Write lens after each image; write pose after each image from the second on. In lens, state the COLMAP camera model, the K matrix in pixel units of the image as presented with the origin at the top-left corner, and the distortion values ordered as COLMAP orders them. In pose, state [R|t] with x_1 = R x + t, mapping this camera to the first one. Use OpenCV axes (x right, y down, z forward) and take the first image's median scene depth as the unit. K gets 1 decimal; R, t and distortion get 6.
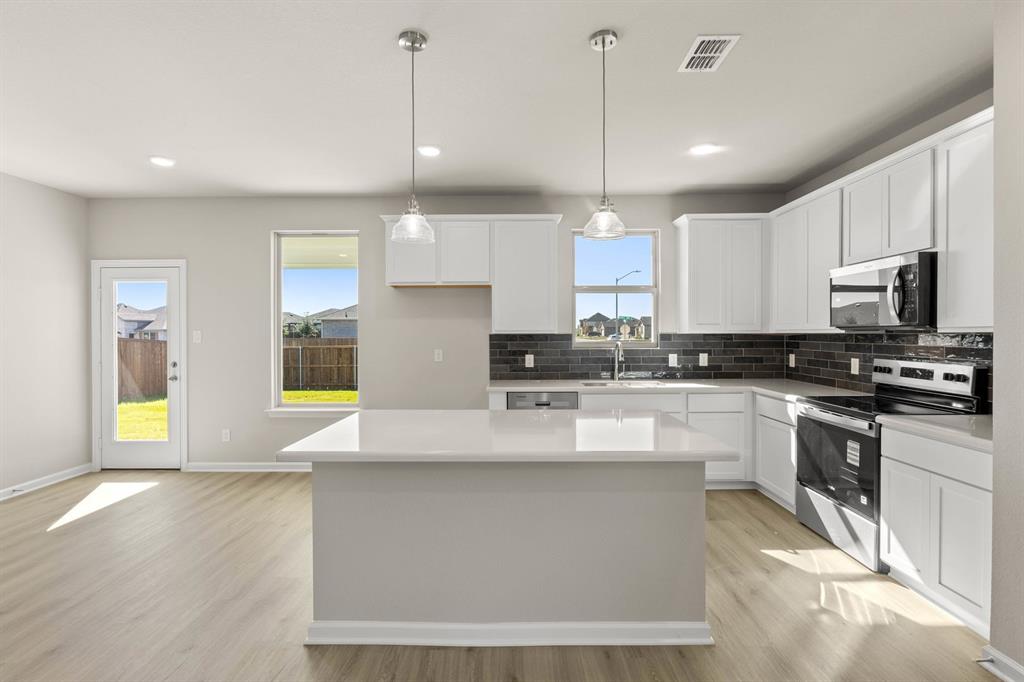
lens RADIAL K [[475.5, 0, 510.4], [0, 475.5, 338.5], [0, 0, 1]] dist [-0.002947, -0.000691]
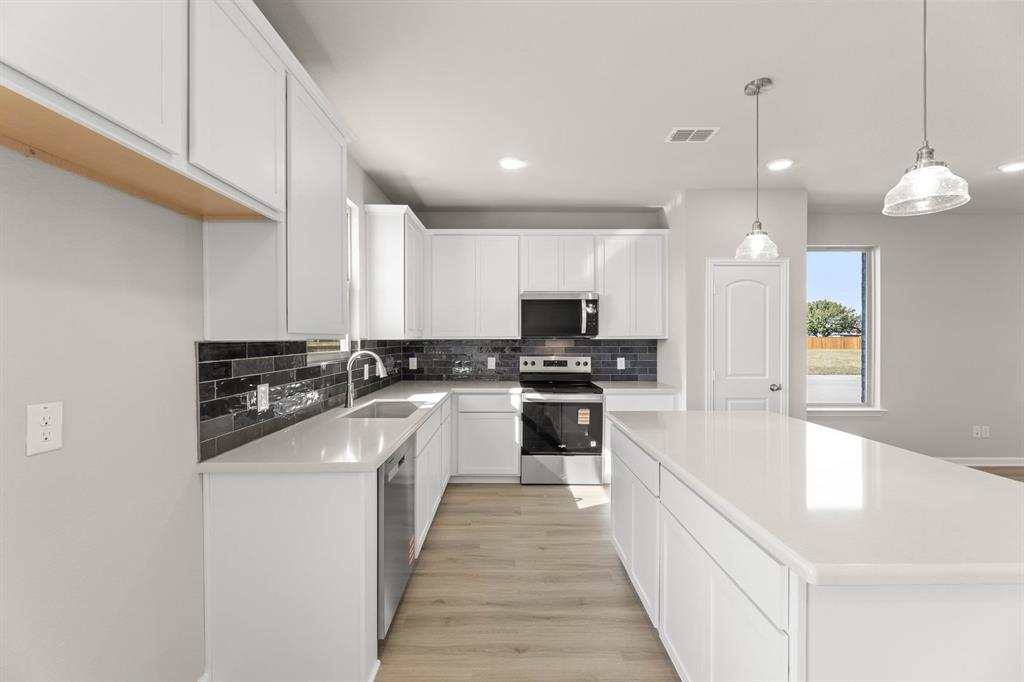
lens RADIAL K [[412.8, 0, 508.4], [0, 412.8, 337.4], [0, 0, 1]] dist [-0.003501, 0.000329]
pose [[-0.009535, 0.003985, 0.999947, -0.388974], [0.009964, 0.999943, -0.003890, -0.009192], [-0.999905, 0.009927, -0.009574, 0.783047]]
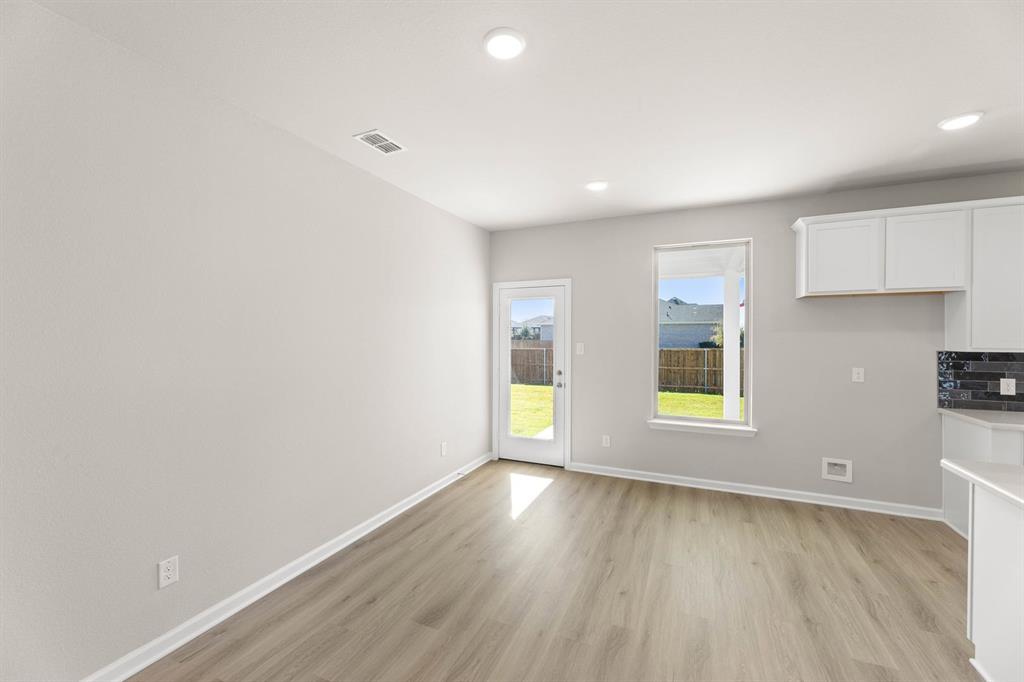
lens RADIAL K [[412.8, 0, 513.4], [0, 412.8, 338.6], [0, 0, 1]] dist [-0.003501, 0.000329]
pose [[0.916214, 0.006086, -0.400644, -0.441471], [-0.007537, 0.999970, -0.002044, -0.024316], [0.400619, 0.004893, 0.916232, 0.068536]]
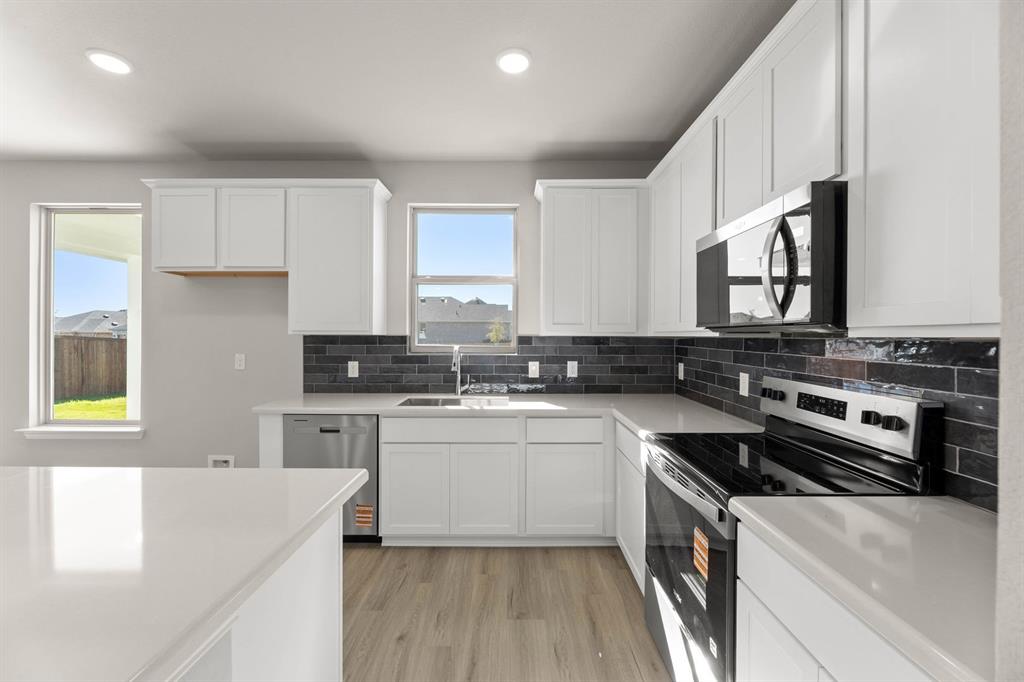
lens RADIAL K [[412.8, 0, 511.8], [0, 412.8, 336.7], [0, 0, 1]] dist [-0.003501, 0.000329]
pose [[0.999959, 0.006215, 0.006636, 0.309120], [-0.006175, 0.999963, -0.005988, -0.004789], [-0.006673, 0.005946, 0.999960, 0.321962]]
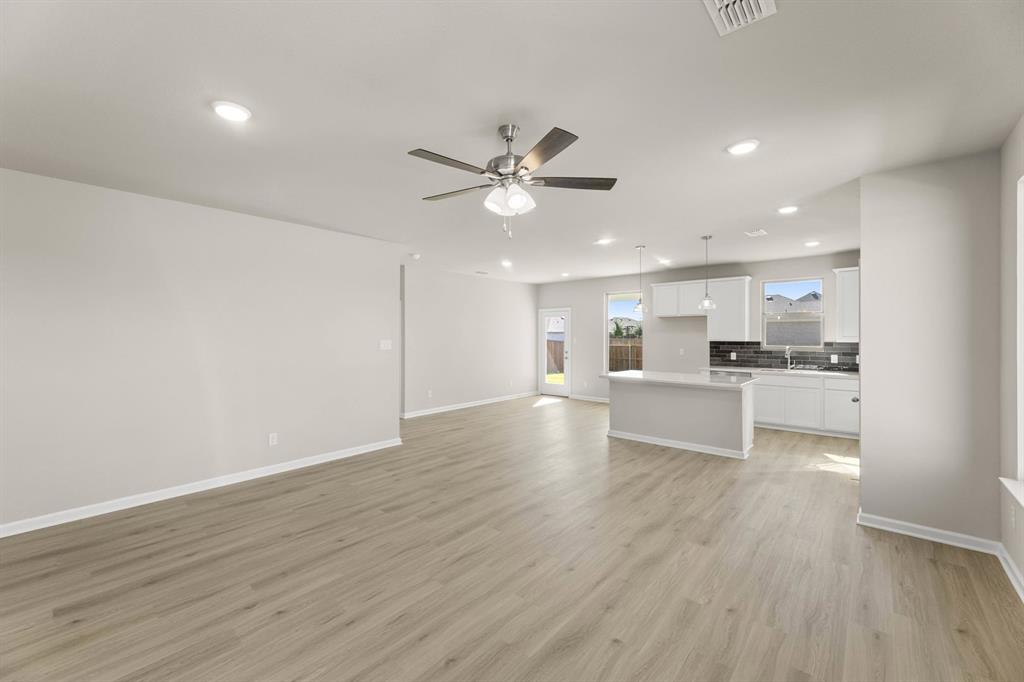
lens RADIAL K [[412.8, 0, 503.1], [0, 412.8, 336.9], [0, 0, 1]] dist [-0.003501, 0.000329]
pose [[0.744409, 0.005093, -0.667705, 0.448828], [-0.007448, 0.999972, -0.000676, -0.018730], [0.667682, 0.005476, 0.744426, -0.776554]]
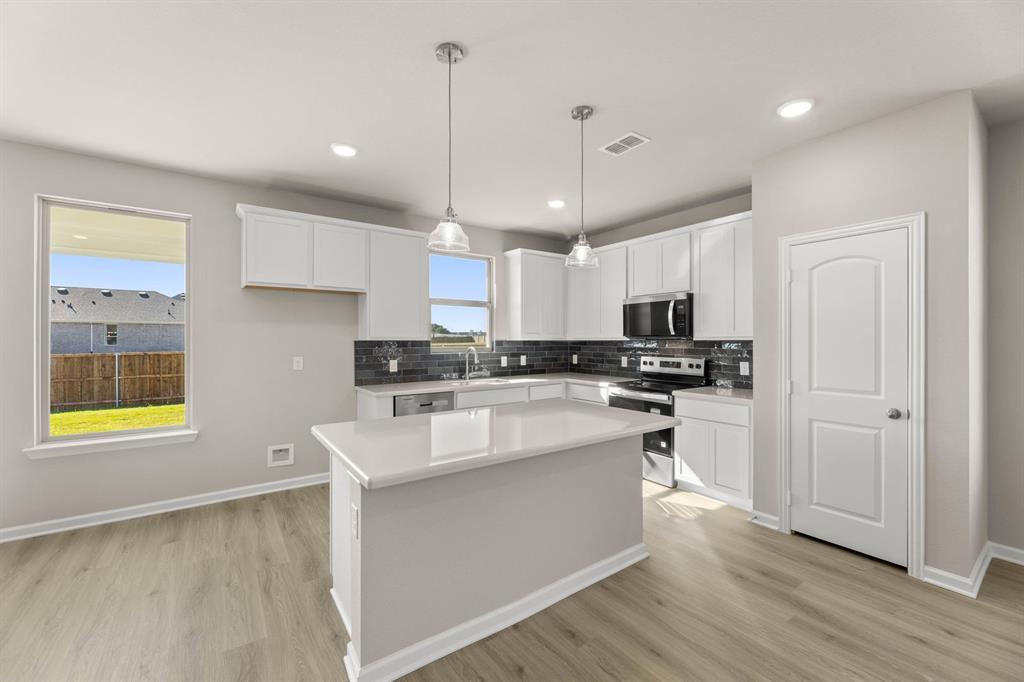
lens RADIAL K [[412.8, 0, 506.3], [0, 412.8, 340.3], [0, 0, 1]] dist [-0.003501, 0.000329]
pose [[0.814155, 0.001682, 0.580645, -0.300593], [0.003983, 0.999956, -0.008481, -0.001153], [-0.580633, 0.009218, 0.814113, 0.103337]]
